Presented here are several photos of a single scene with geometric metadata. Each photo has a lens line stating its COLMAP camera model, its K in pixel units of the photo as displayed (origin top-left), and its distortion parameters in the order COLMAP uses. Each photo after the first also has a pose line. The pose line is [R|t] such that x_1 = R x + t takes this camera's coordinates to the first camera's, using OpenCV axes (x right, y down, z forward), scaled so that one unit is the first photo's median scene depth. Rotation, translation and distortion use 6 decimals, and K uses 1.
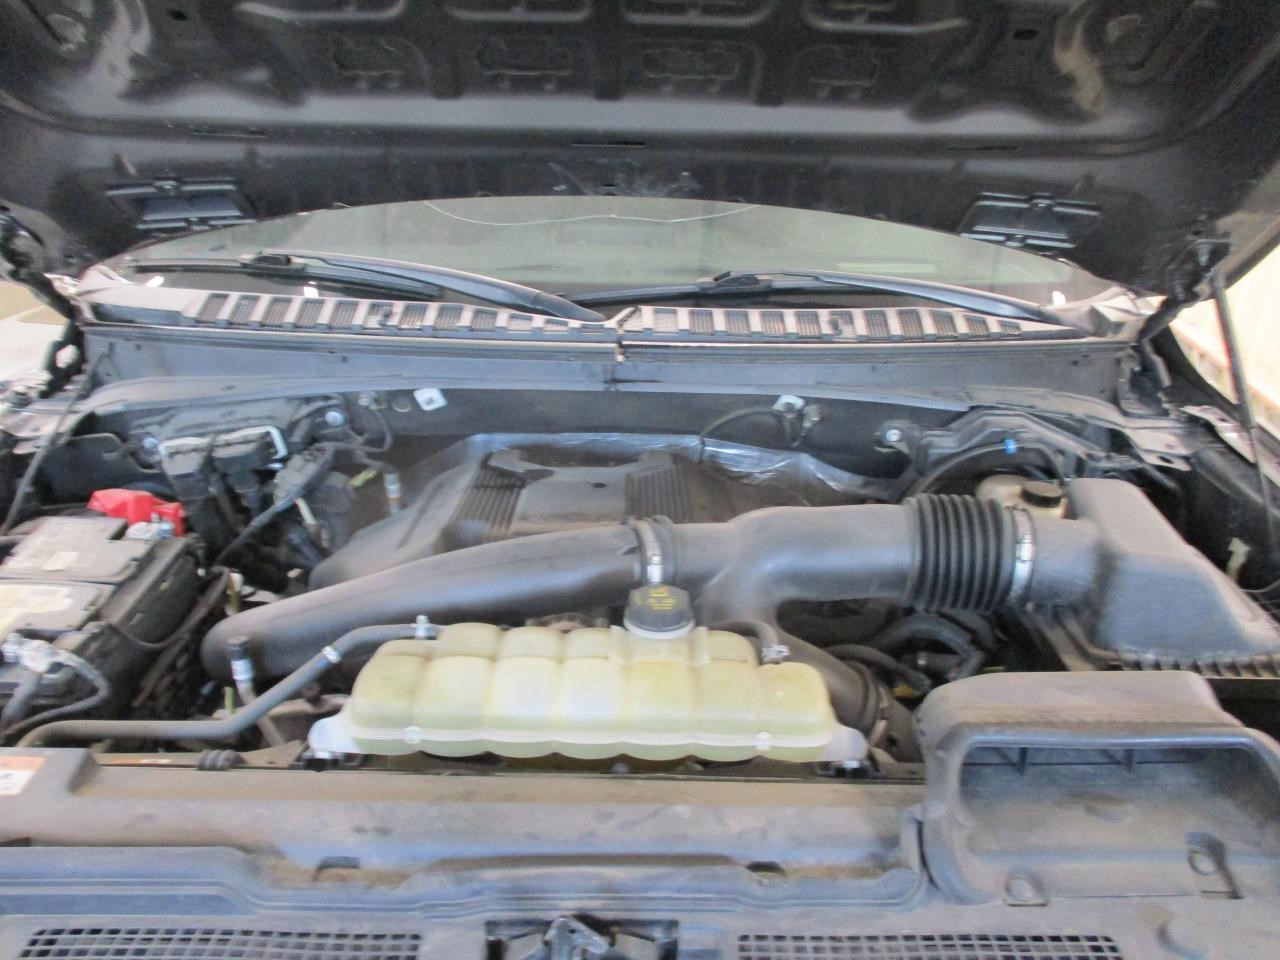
lens RADIAL K [[1081.4, 0, 640.1], [0, 1081.4, 480.2], [0, 0, 1]] dist [-0.029527, 0.002408]
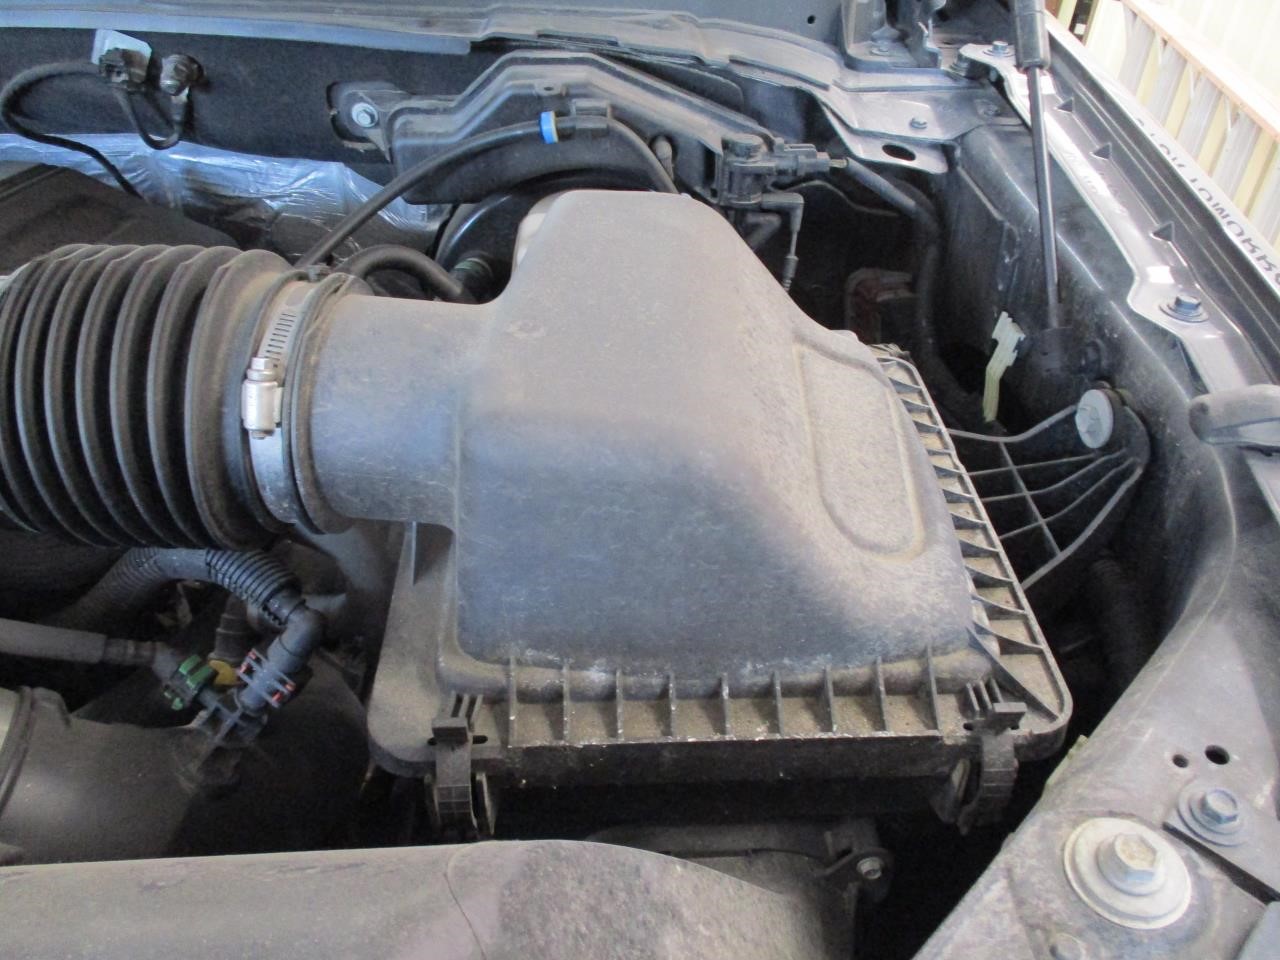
lens RADIAL K [[1081.4, 0, 639.7], [0, 1081.4, 479.3], [0, 0, 1]] dist [-0.029527, 0.002408]
pose [[0.999587, -0.025705, 0.012844, 0.359366], [0.021828, 0.969941, 0.242361, 0.004882], [-0.018687, -0.241980, 0.970101, 0.480696]]
